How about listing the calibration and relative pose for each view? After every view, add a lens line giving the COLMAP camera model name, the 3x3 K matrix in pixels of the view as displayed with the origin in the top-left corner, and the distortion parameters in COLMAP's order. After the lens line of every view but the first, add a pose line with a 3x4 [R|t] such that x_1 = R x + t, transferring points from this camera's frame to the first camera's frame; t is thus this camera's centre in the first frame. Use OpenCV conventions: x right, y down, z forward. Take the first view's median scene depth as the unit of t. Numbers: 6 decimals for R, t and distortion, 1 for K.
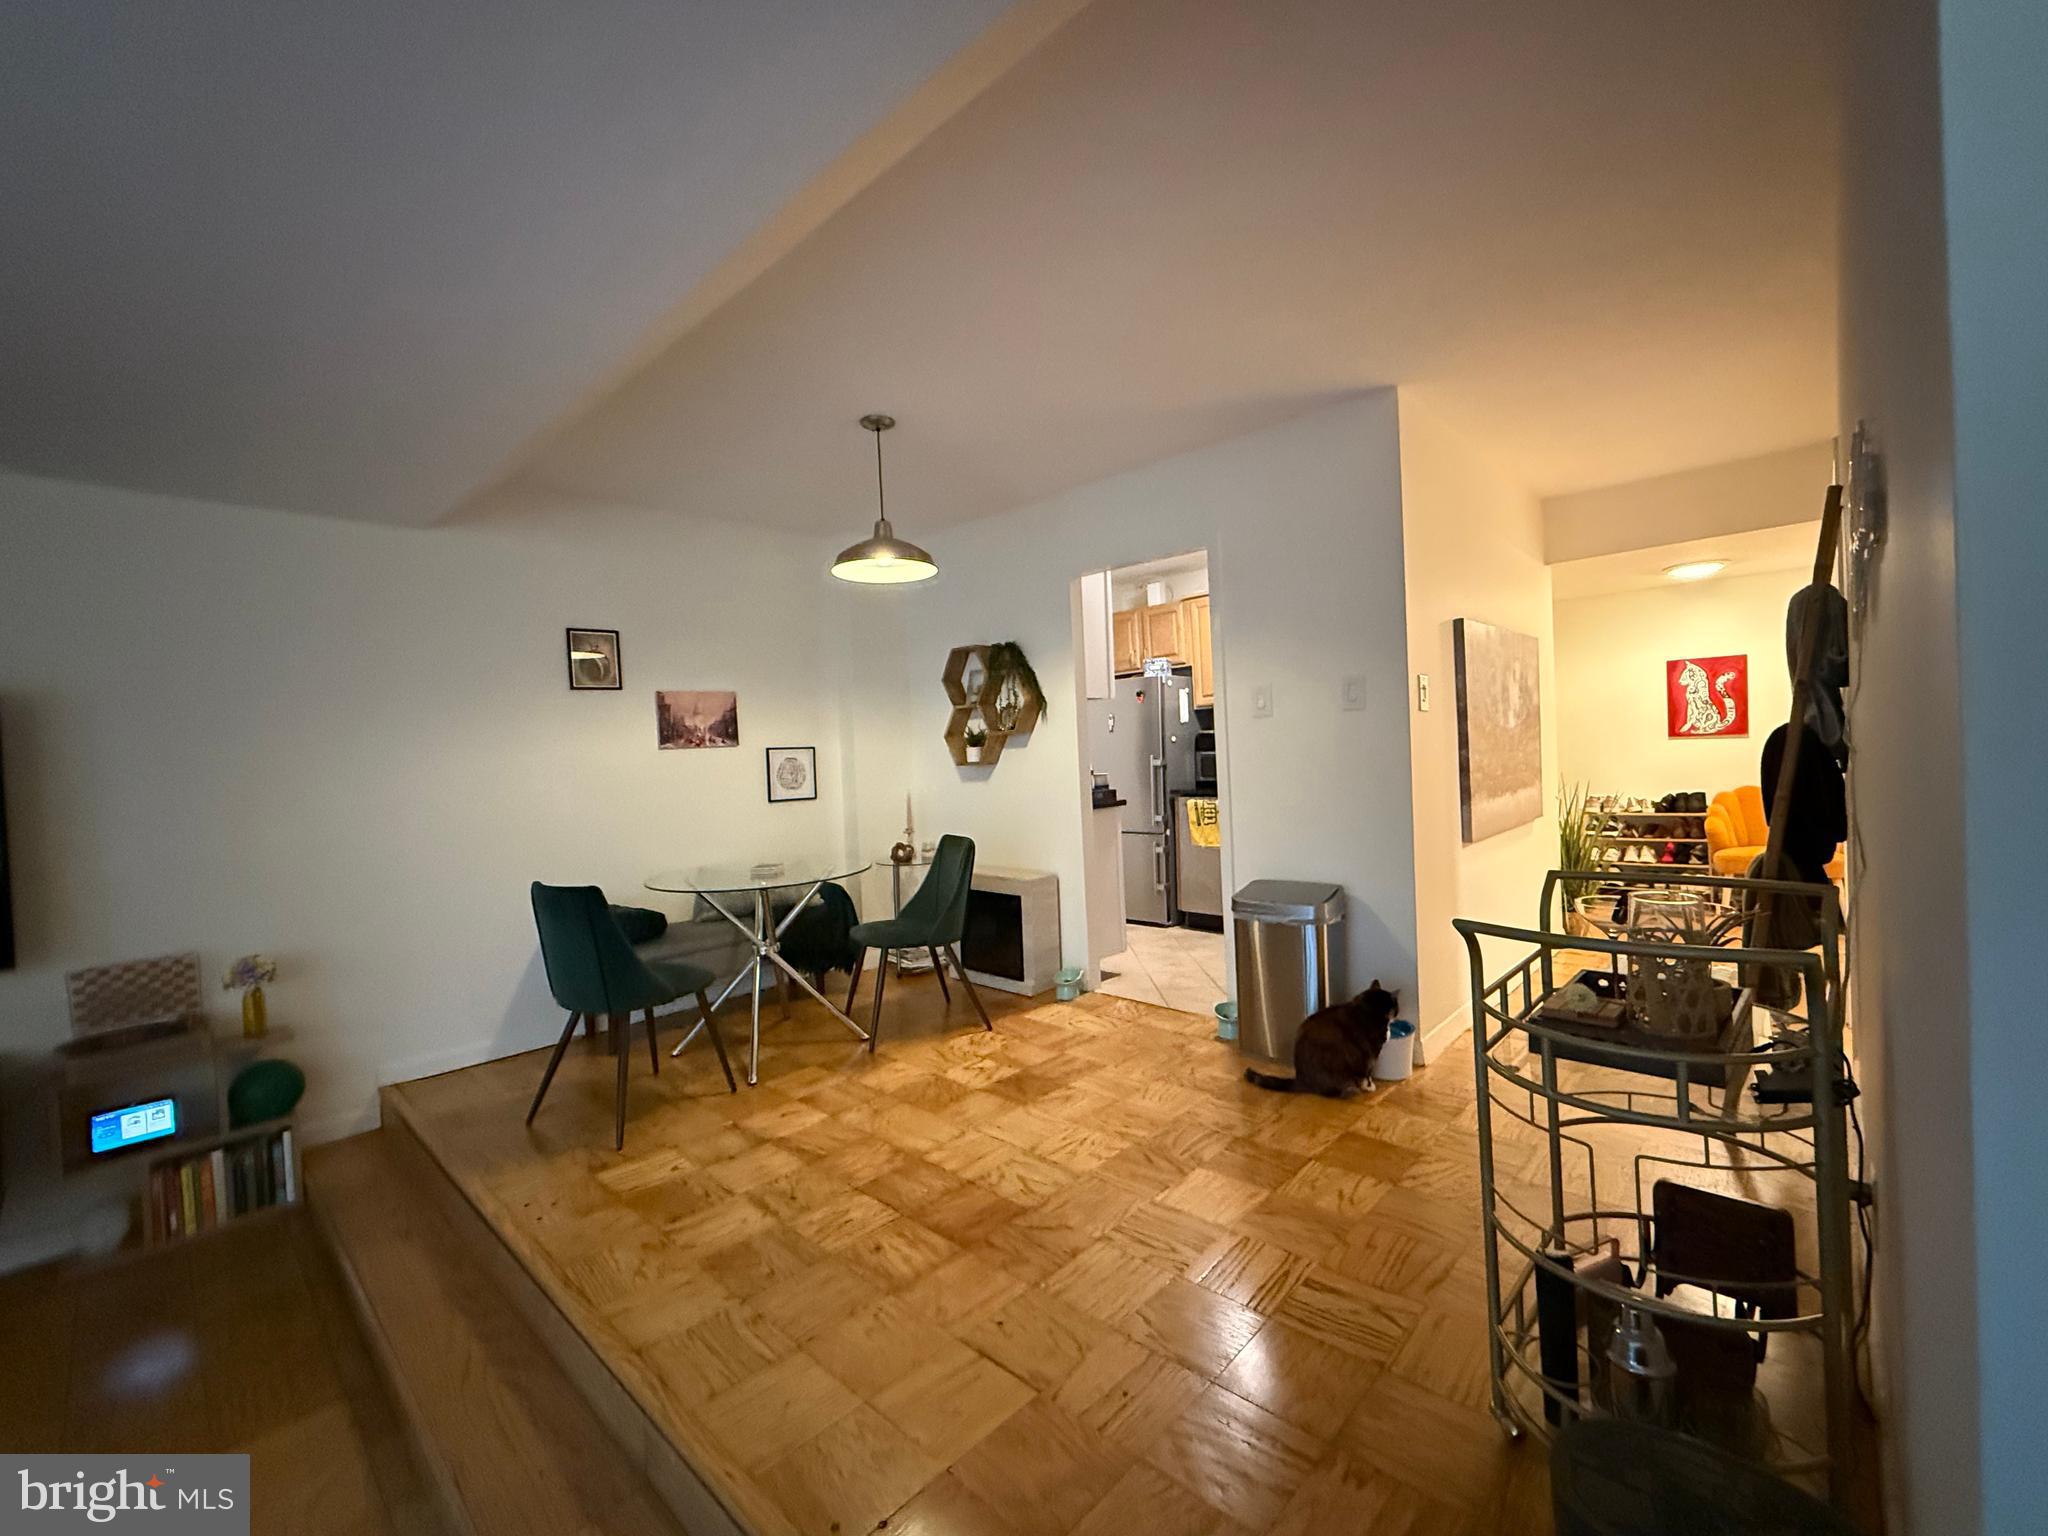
lens RADIAL K [[846.2, 0, 1023.9], [0, 846.2, 766.7], [0, 0, 1]] dist [-0.002285, 0.001679]
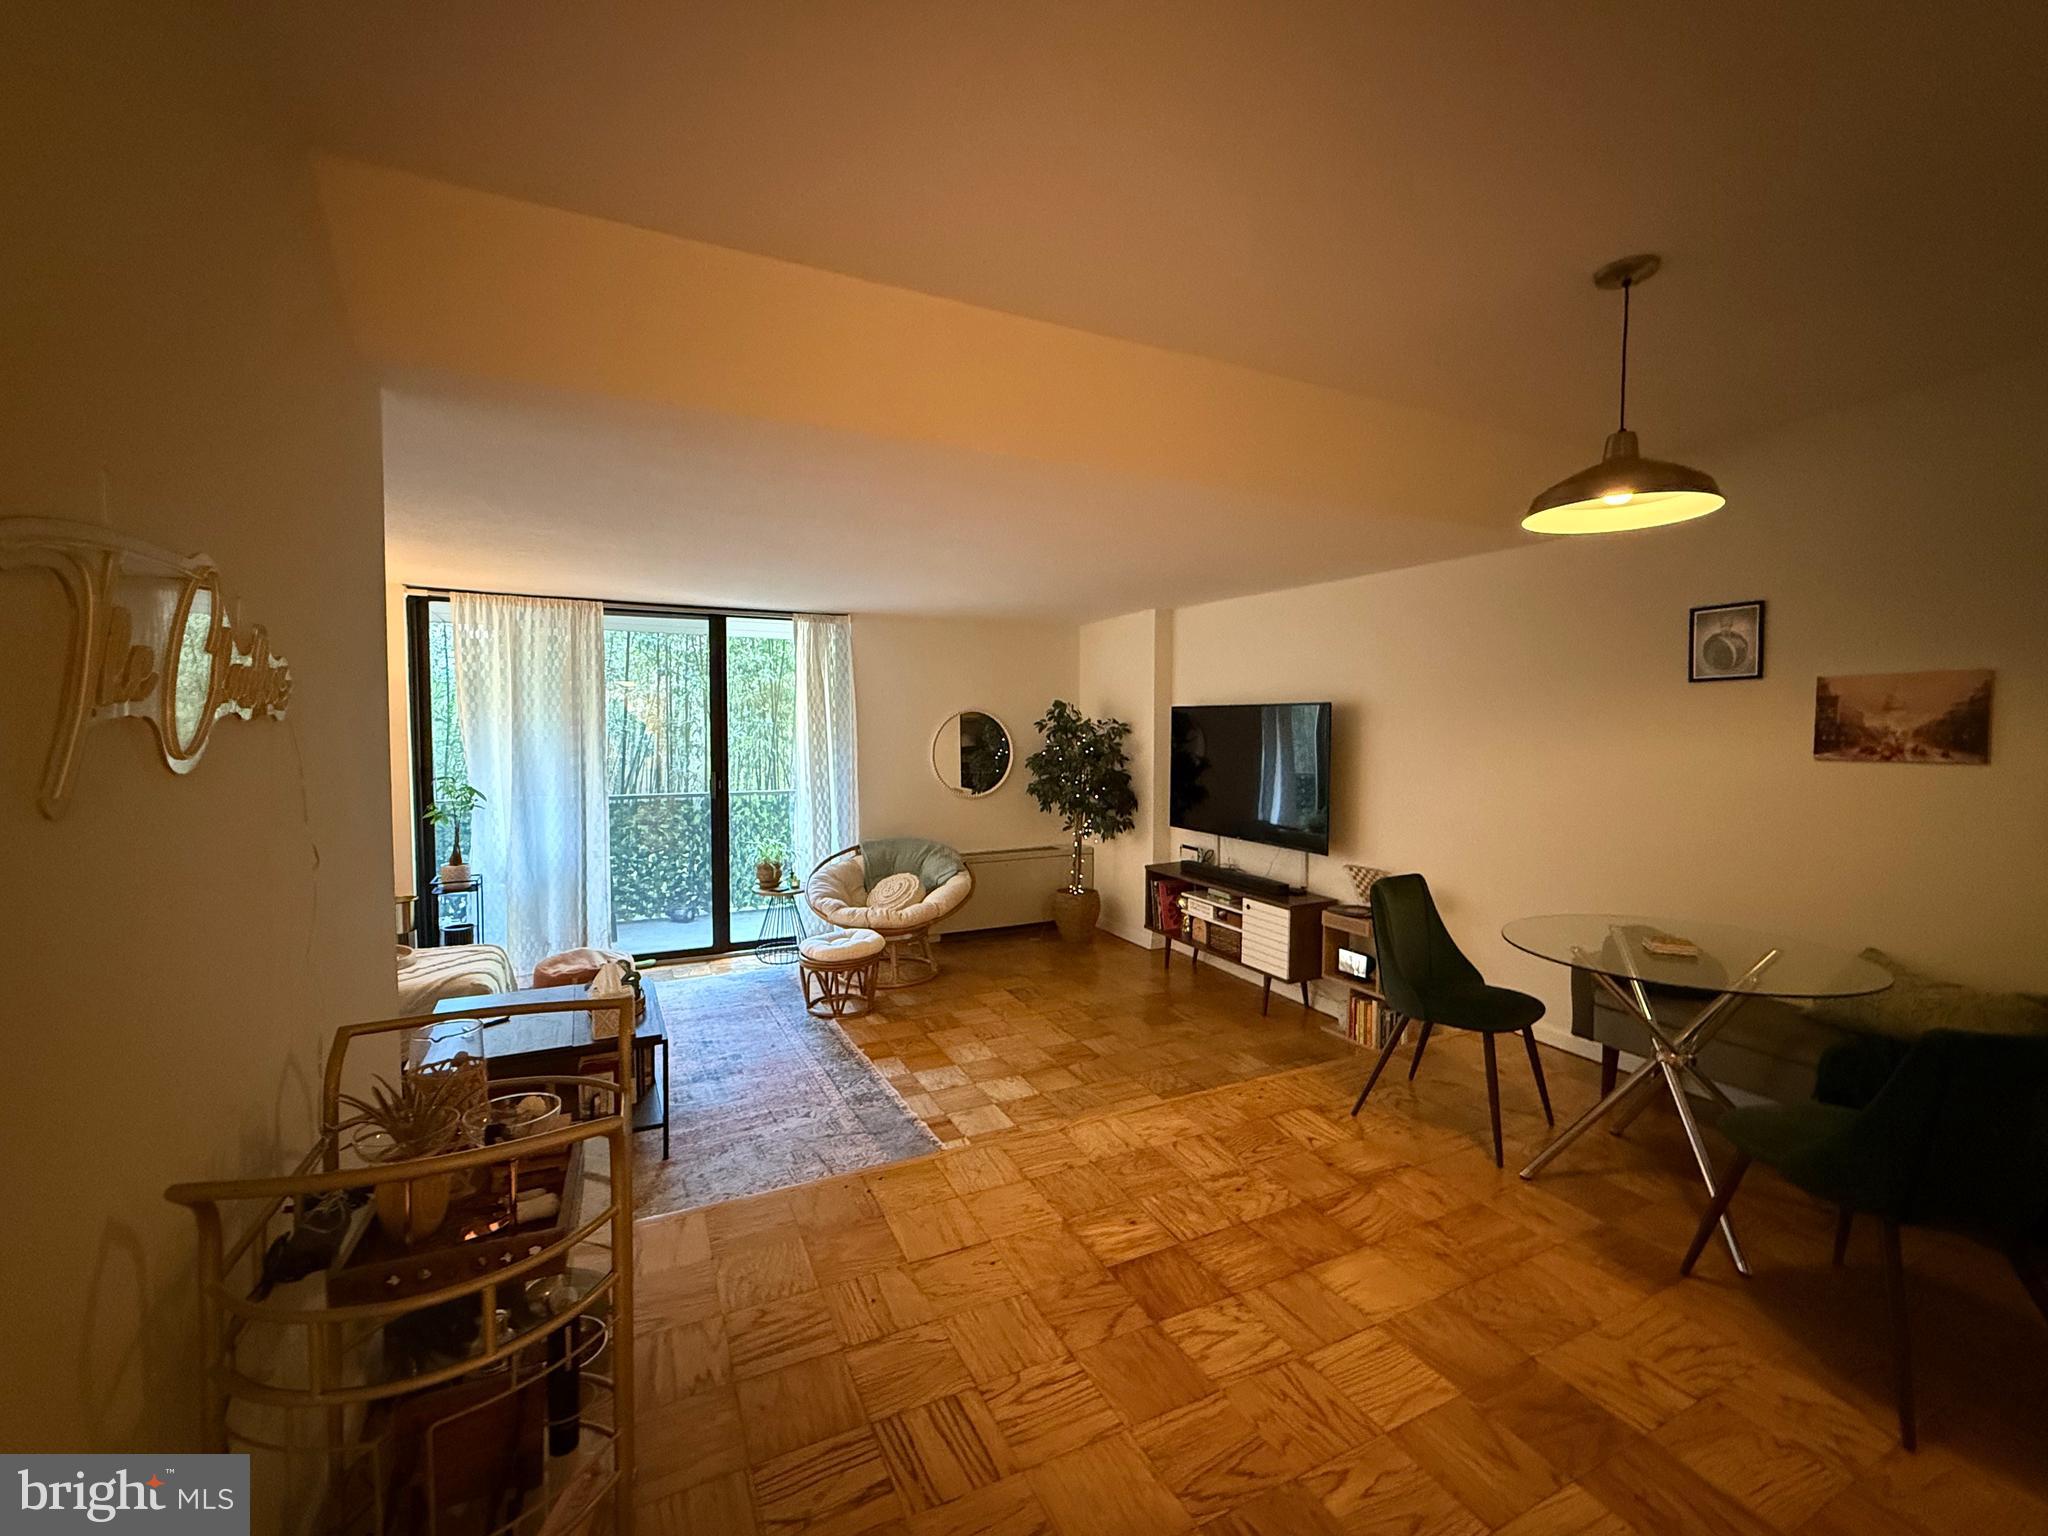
lens RADIAL K [[846.2, 0, 1026.1], [0, 846.2, 771.2], [0, 0, 1]] dist [-0.002285, 0.001679]
pose [[-0.342141, 0.096402, -0.934691, 0.452963], [-0.008437, 0.994368, 0.105646, -0.080432], [0.939611, 0.044032, -0.339400, 0.625566]]
